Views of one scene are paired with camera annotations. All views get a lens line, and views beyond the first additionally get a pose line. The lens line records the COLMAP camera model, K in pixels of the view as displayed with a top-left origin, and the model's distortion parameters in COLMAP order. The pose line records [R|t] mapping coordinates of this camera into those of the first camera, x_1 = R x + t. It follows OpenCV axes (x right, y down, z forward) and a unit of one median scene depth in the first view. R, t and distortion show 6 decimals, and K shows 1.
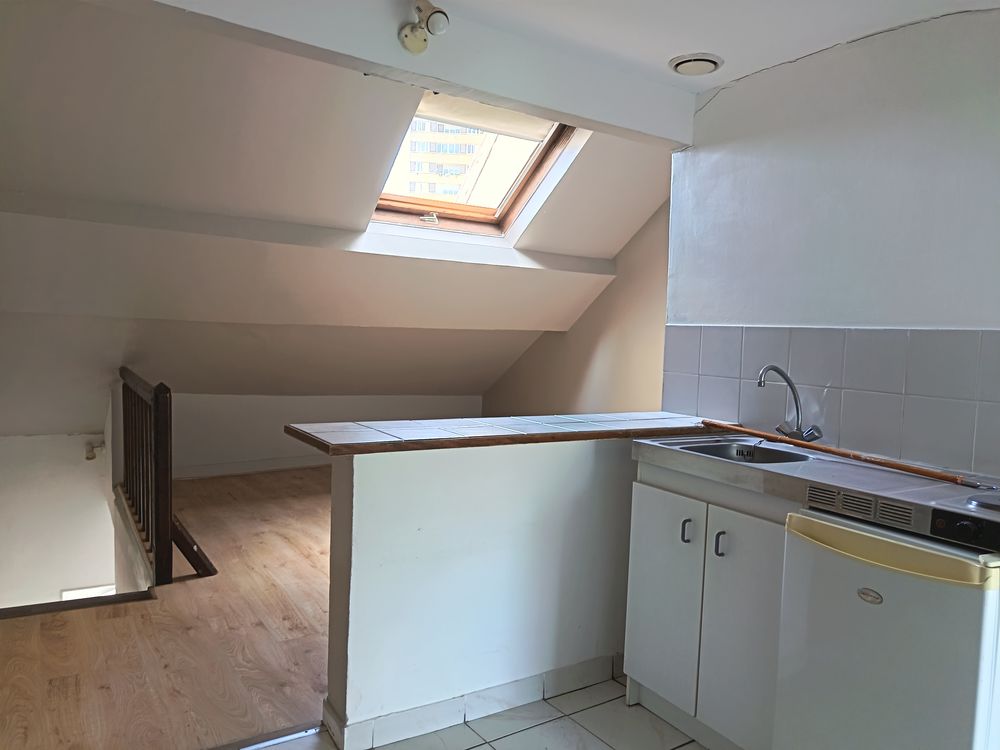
lens RADIAL K [[705.0, 0, 500.0], [0, 705.0, 375.0], [0, 0, 1]] dist [0.000942, 0.000135]
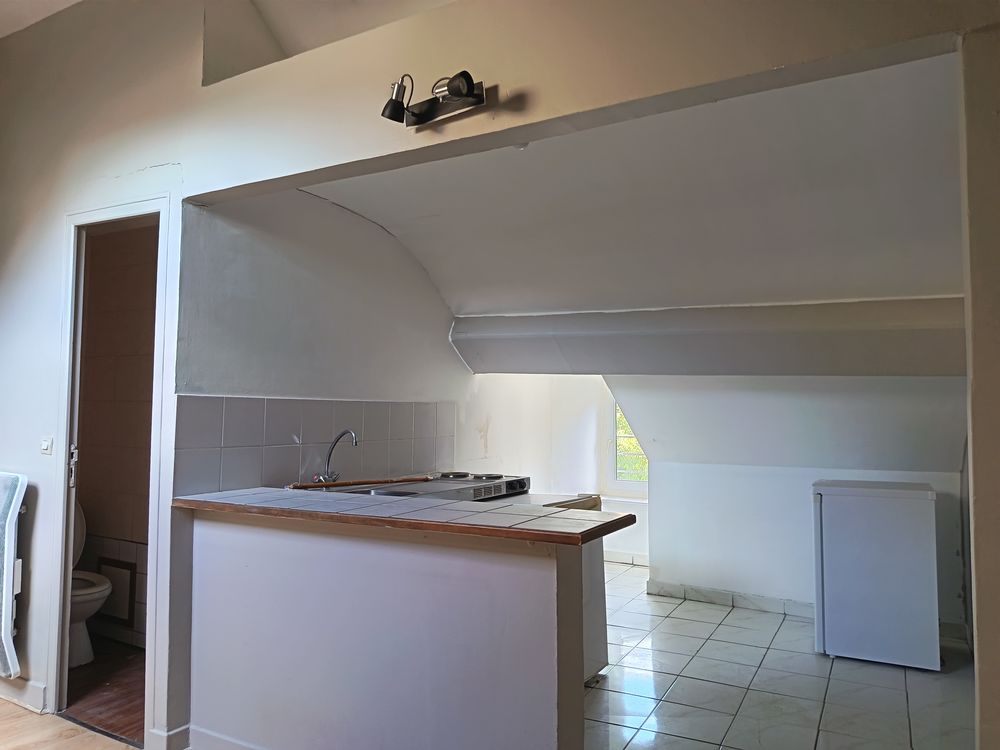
lens RADIAL K [[705.0, 0, 500.0], [0, 705.0, 375.0], [0, 0, 1]] dist [0.000942, 0.000135]
pose [[-0.493392, 0.015668, 0.869666, -0.746011], [0.034015, 0.999420, 0.001293, -0.087886], [-0.869142, 0.030220, -0.493639, 1.143289]]
